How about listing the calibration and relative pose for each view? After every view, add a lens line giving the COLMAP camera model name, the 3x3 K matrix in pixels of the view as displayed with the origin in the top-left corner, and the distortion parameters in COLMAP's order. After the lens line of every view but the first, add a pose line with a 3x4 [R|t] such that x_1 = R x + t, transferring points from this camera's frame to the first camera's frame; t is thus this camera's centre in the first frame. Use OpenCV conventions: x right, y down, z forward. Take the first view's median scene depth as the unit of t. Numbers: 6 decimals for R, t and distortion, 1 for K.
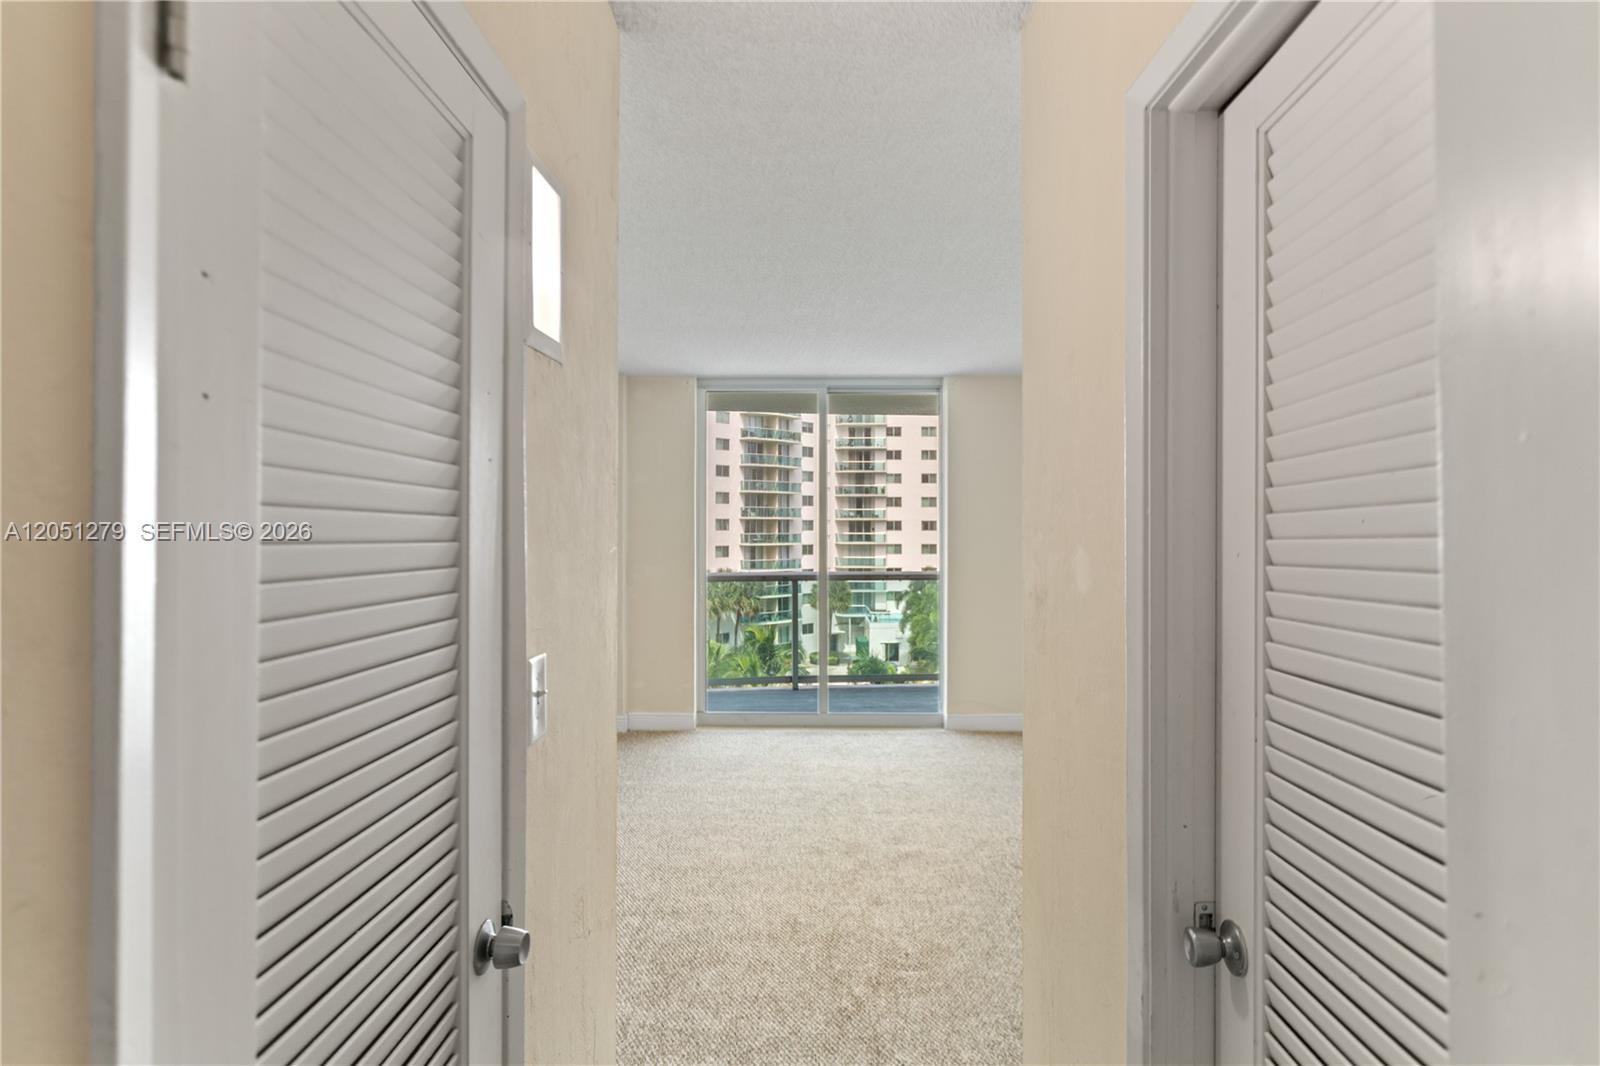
lens RADIAL K [[869.5, 0, 800.0], [0, 869.5, 533.0], [0, 0, 1]] dist [-0.001222, -0.000033]
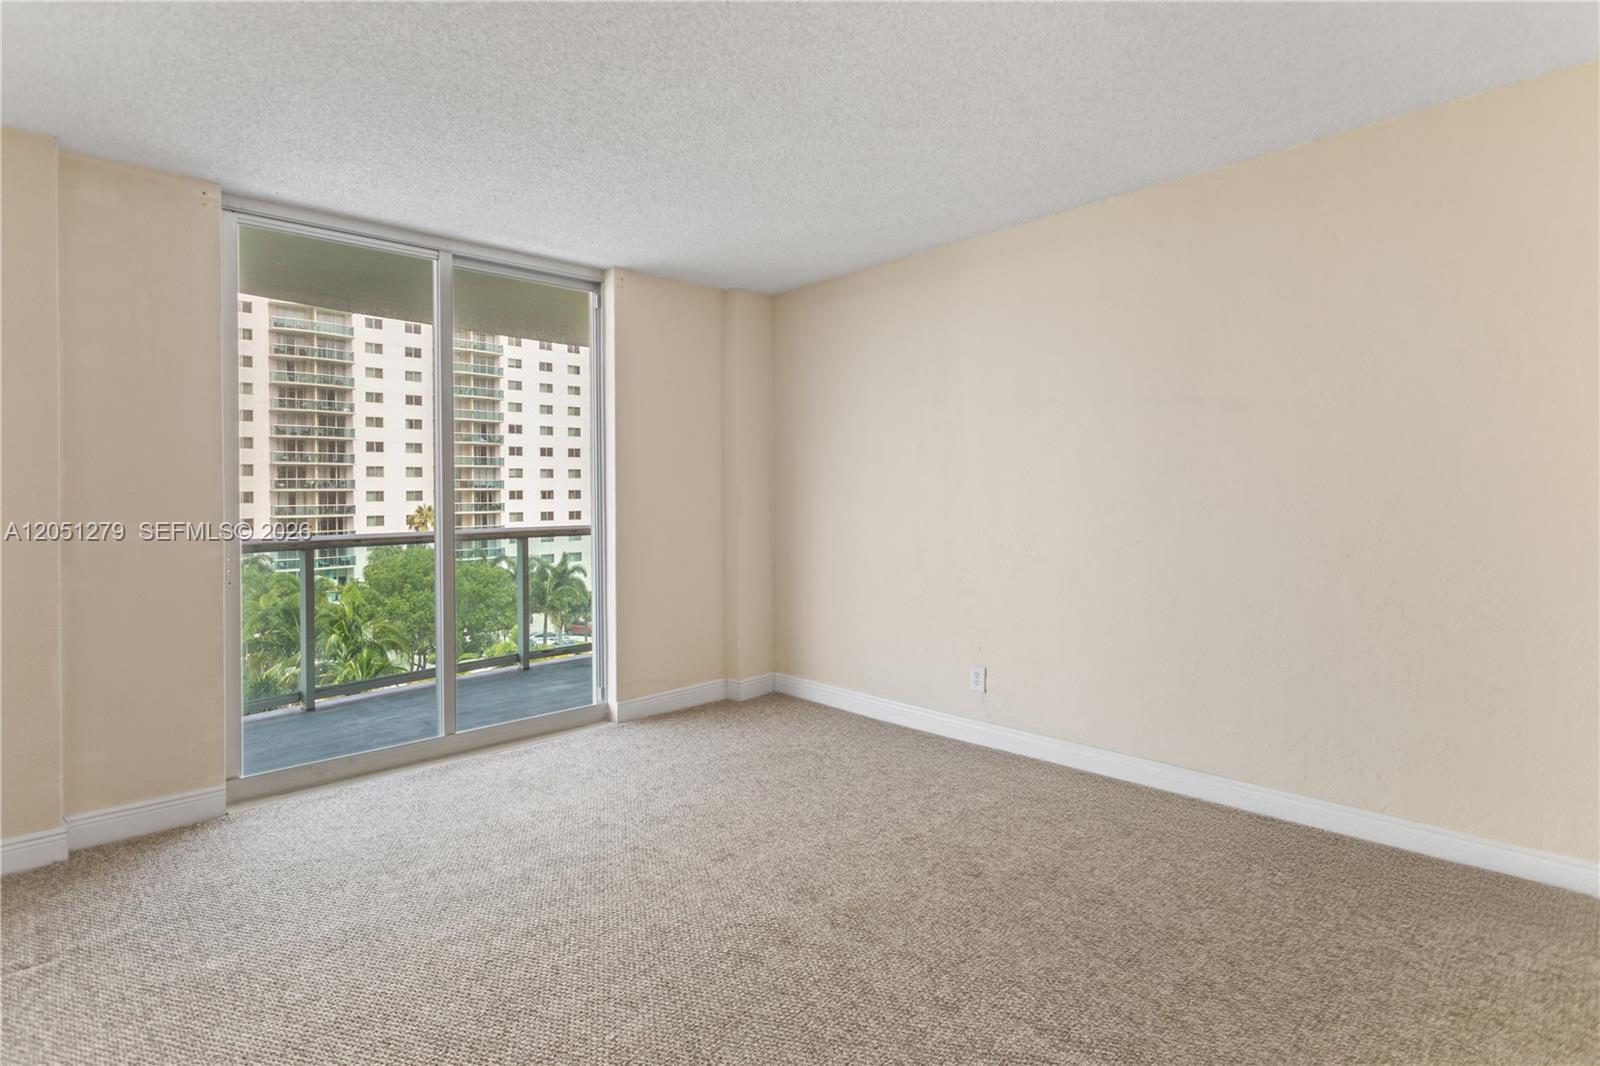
lens RADIAL K [[814.4, 0, 796.2], [0, 814.4, 495.3], [0, 0, 1]] dist [0.003459, 0.001241]
pose [[0.714799, -0.007571, 0.699289, -0.225747], [0.016277, 0.999851, -0.005813, 0.029946], [-0.699141, 0.015538, 0.714815, 0.361847]]
